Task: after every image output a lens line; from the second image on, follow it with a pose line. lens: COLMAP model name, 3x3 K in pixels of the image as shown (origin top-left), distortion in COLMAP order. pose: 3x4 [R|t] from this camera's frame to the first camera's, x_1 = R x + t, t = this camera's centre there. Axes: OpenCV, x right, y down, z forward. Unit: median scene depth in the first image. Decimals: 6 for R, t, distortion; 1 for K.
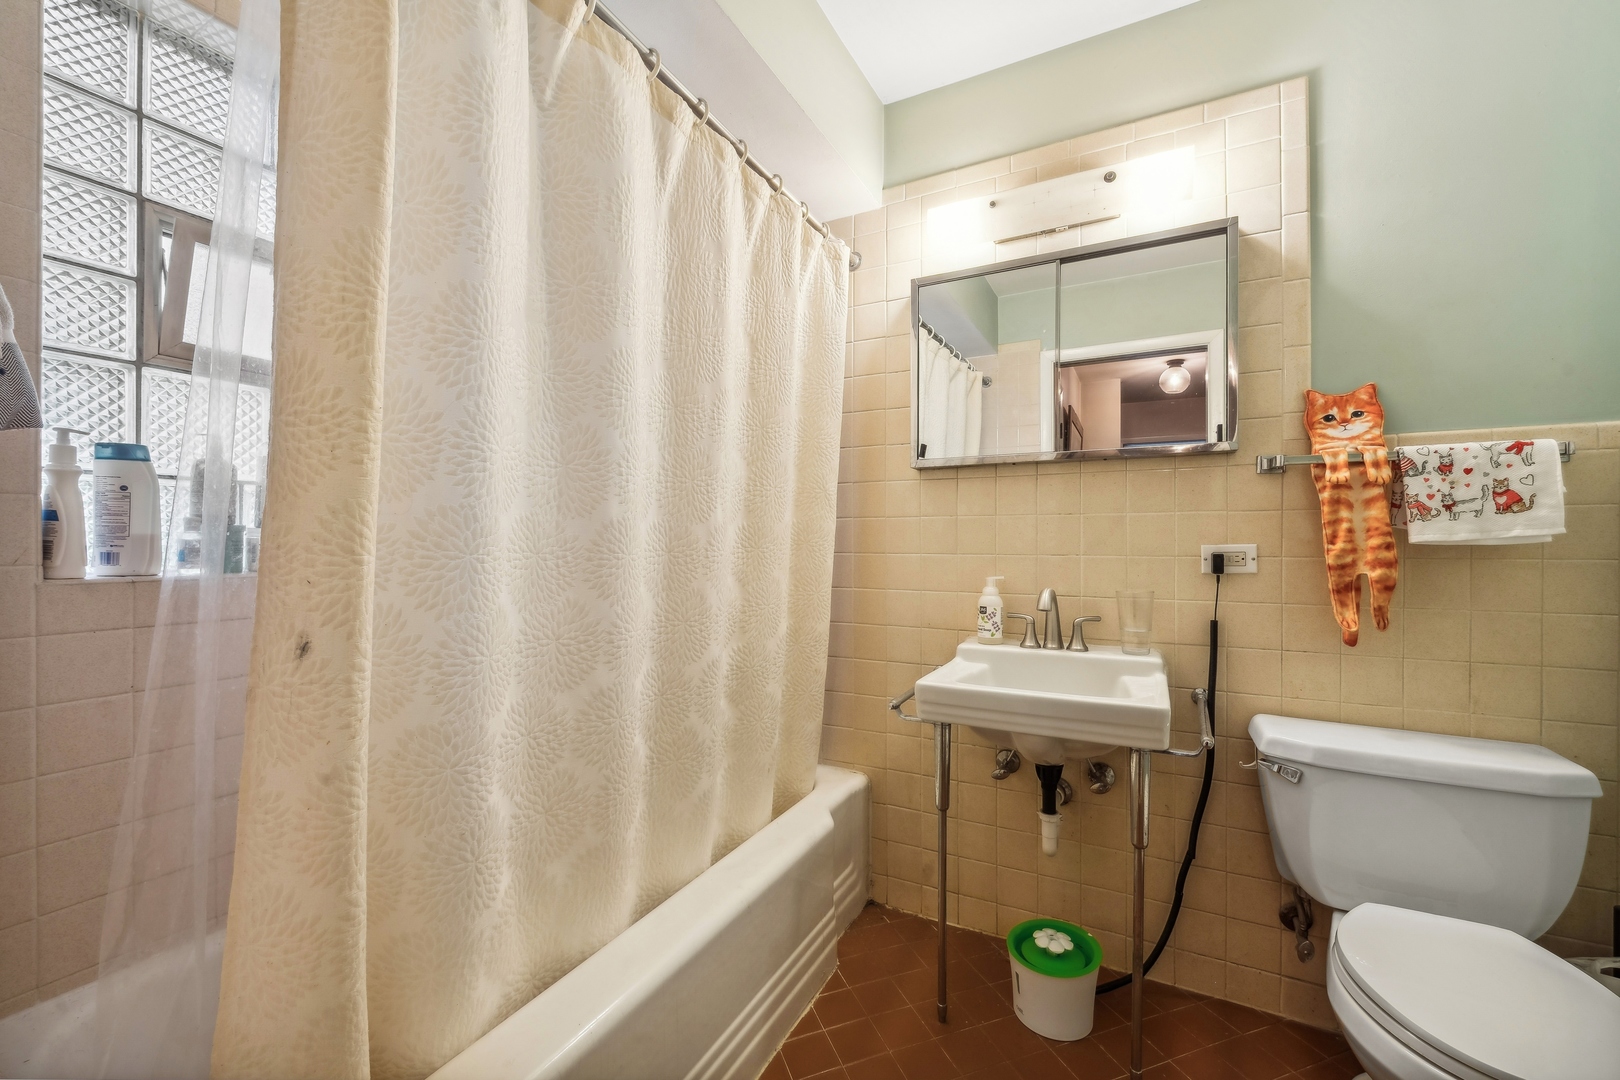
lens RADIAL K [[648.4, 0, 810.0], [0, 648.4, 540.0], [0, 0, 1]] dist [-0.001538, -0.000071]
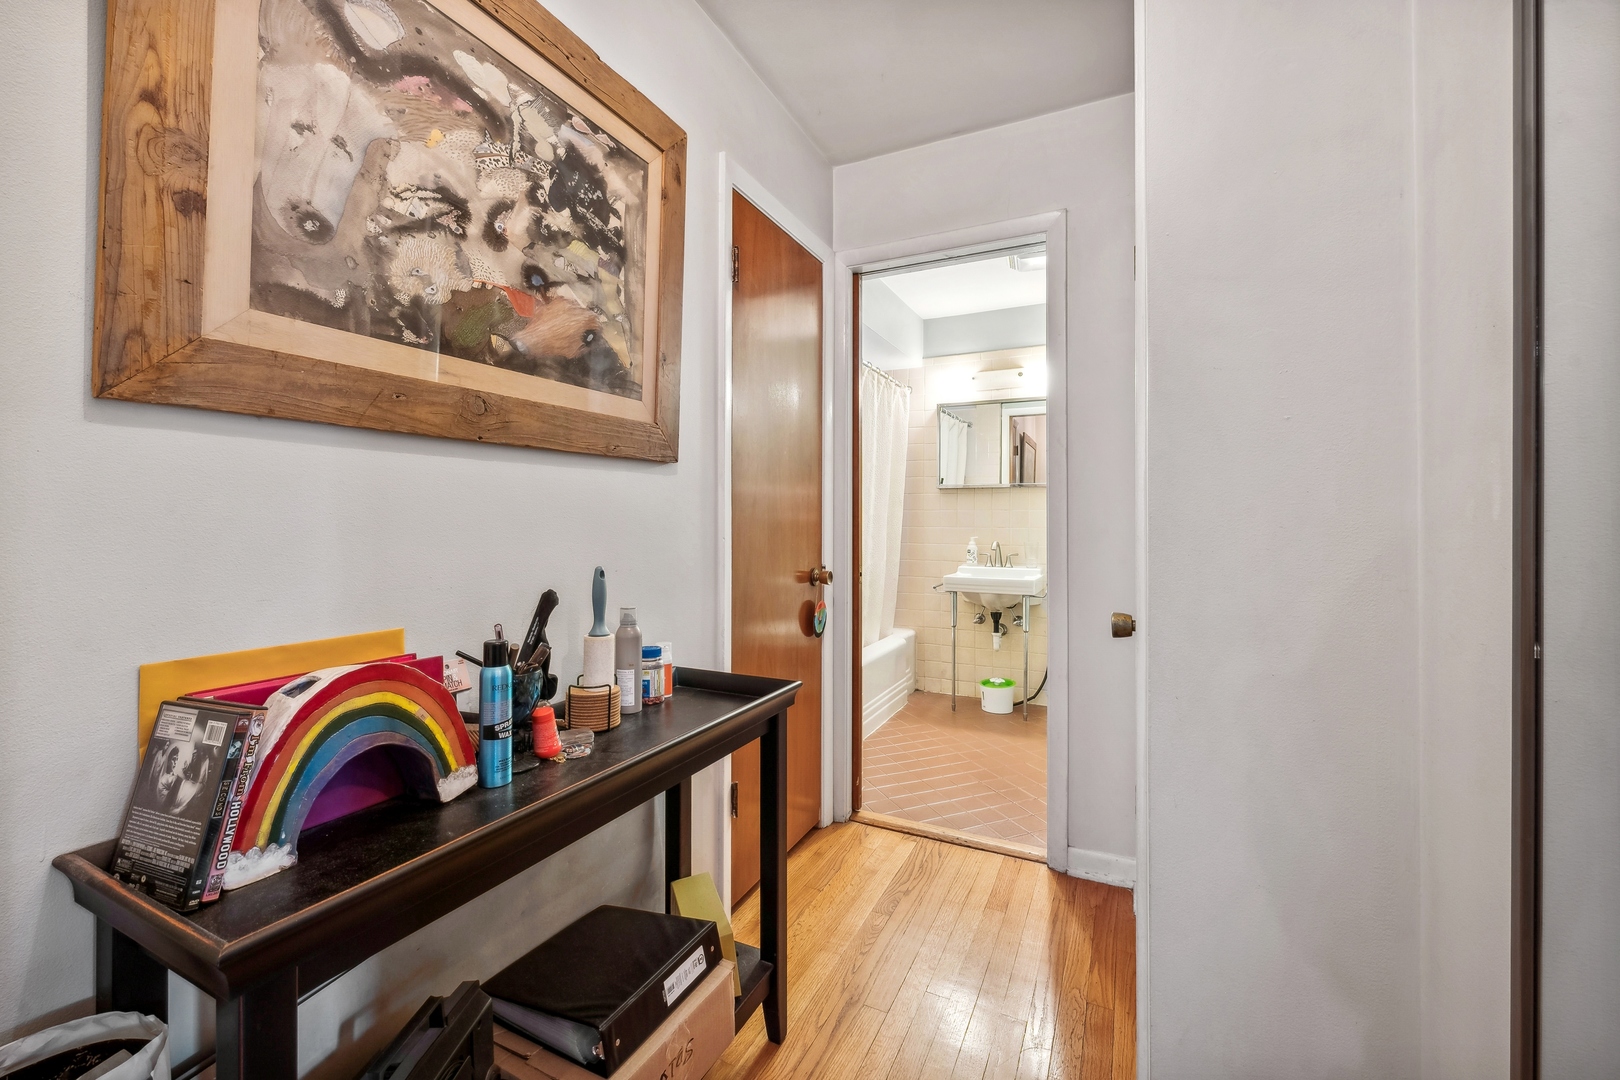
lens RADIAL K [[657.9, 0, 807.5], [0, 657.9, 523.3], [0, 0, 1]] dist [-0.002322, -0.000270]
pose [[0.999633, 0.001068, 0.027067, -0.375798], [-0.001064, 0.999999, -0.000139, 0.008689], [-0.027067, 0.000110, 0.999634, -1.340066]]
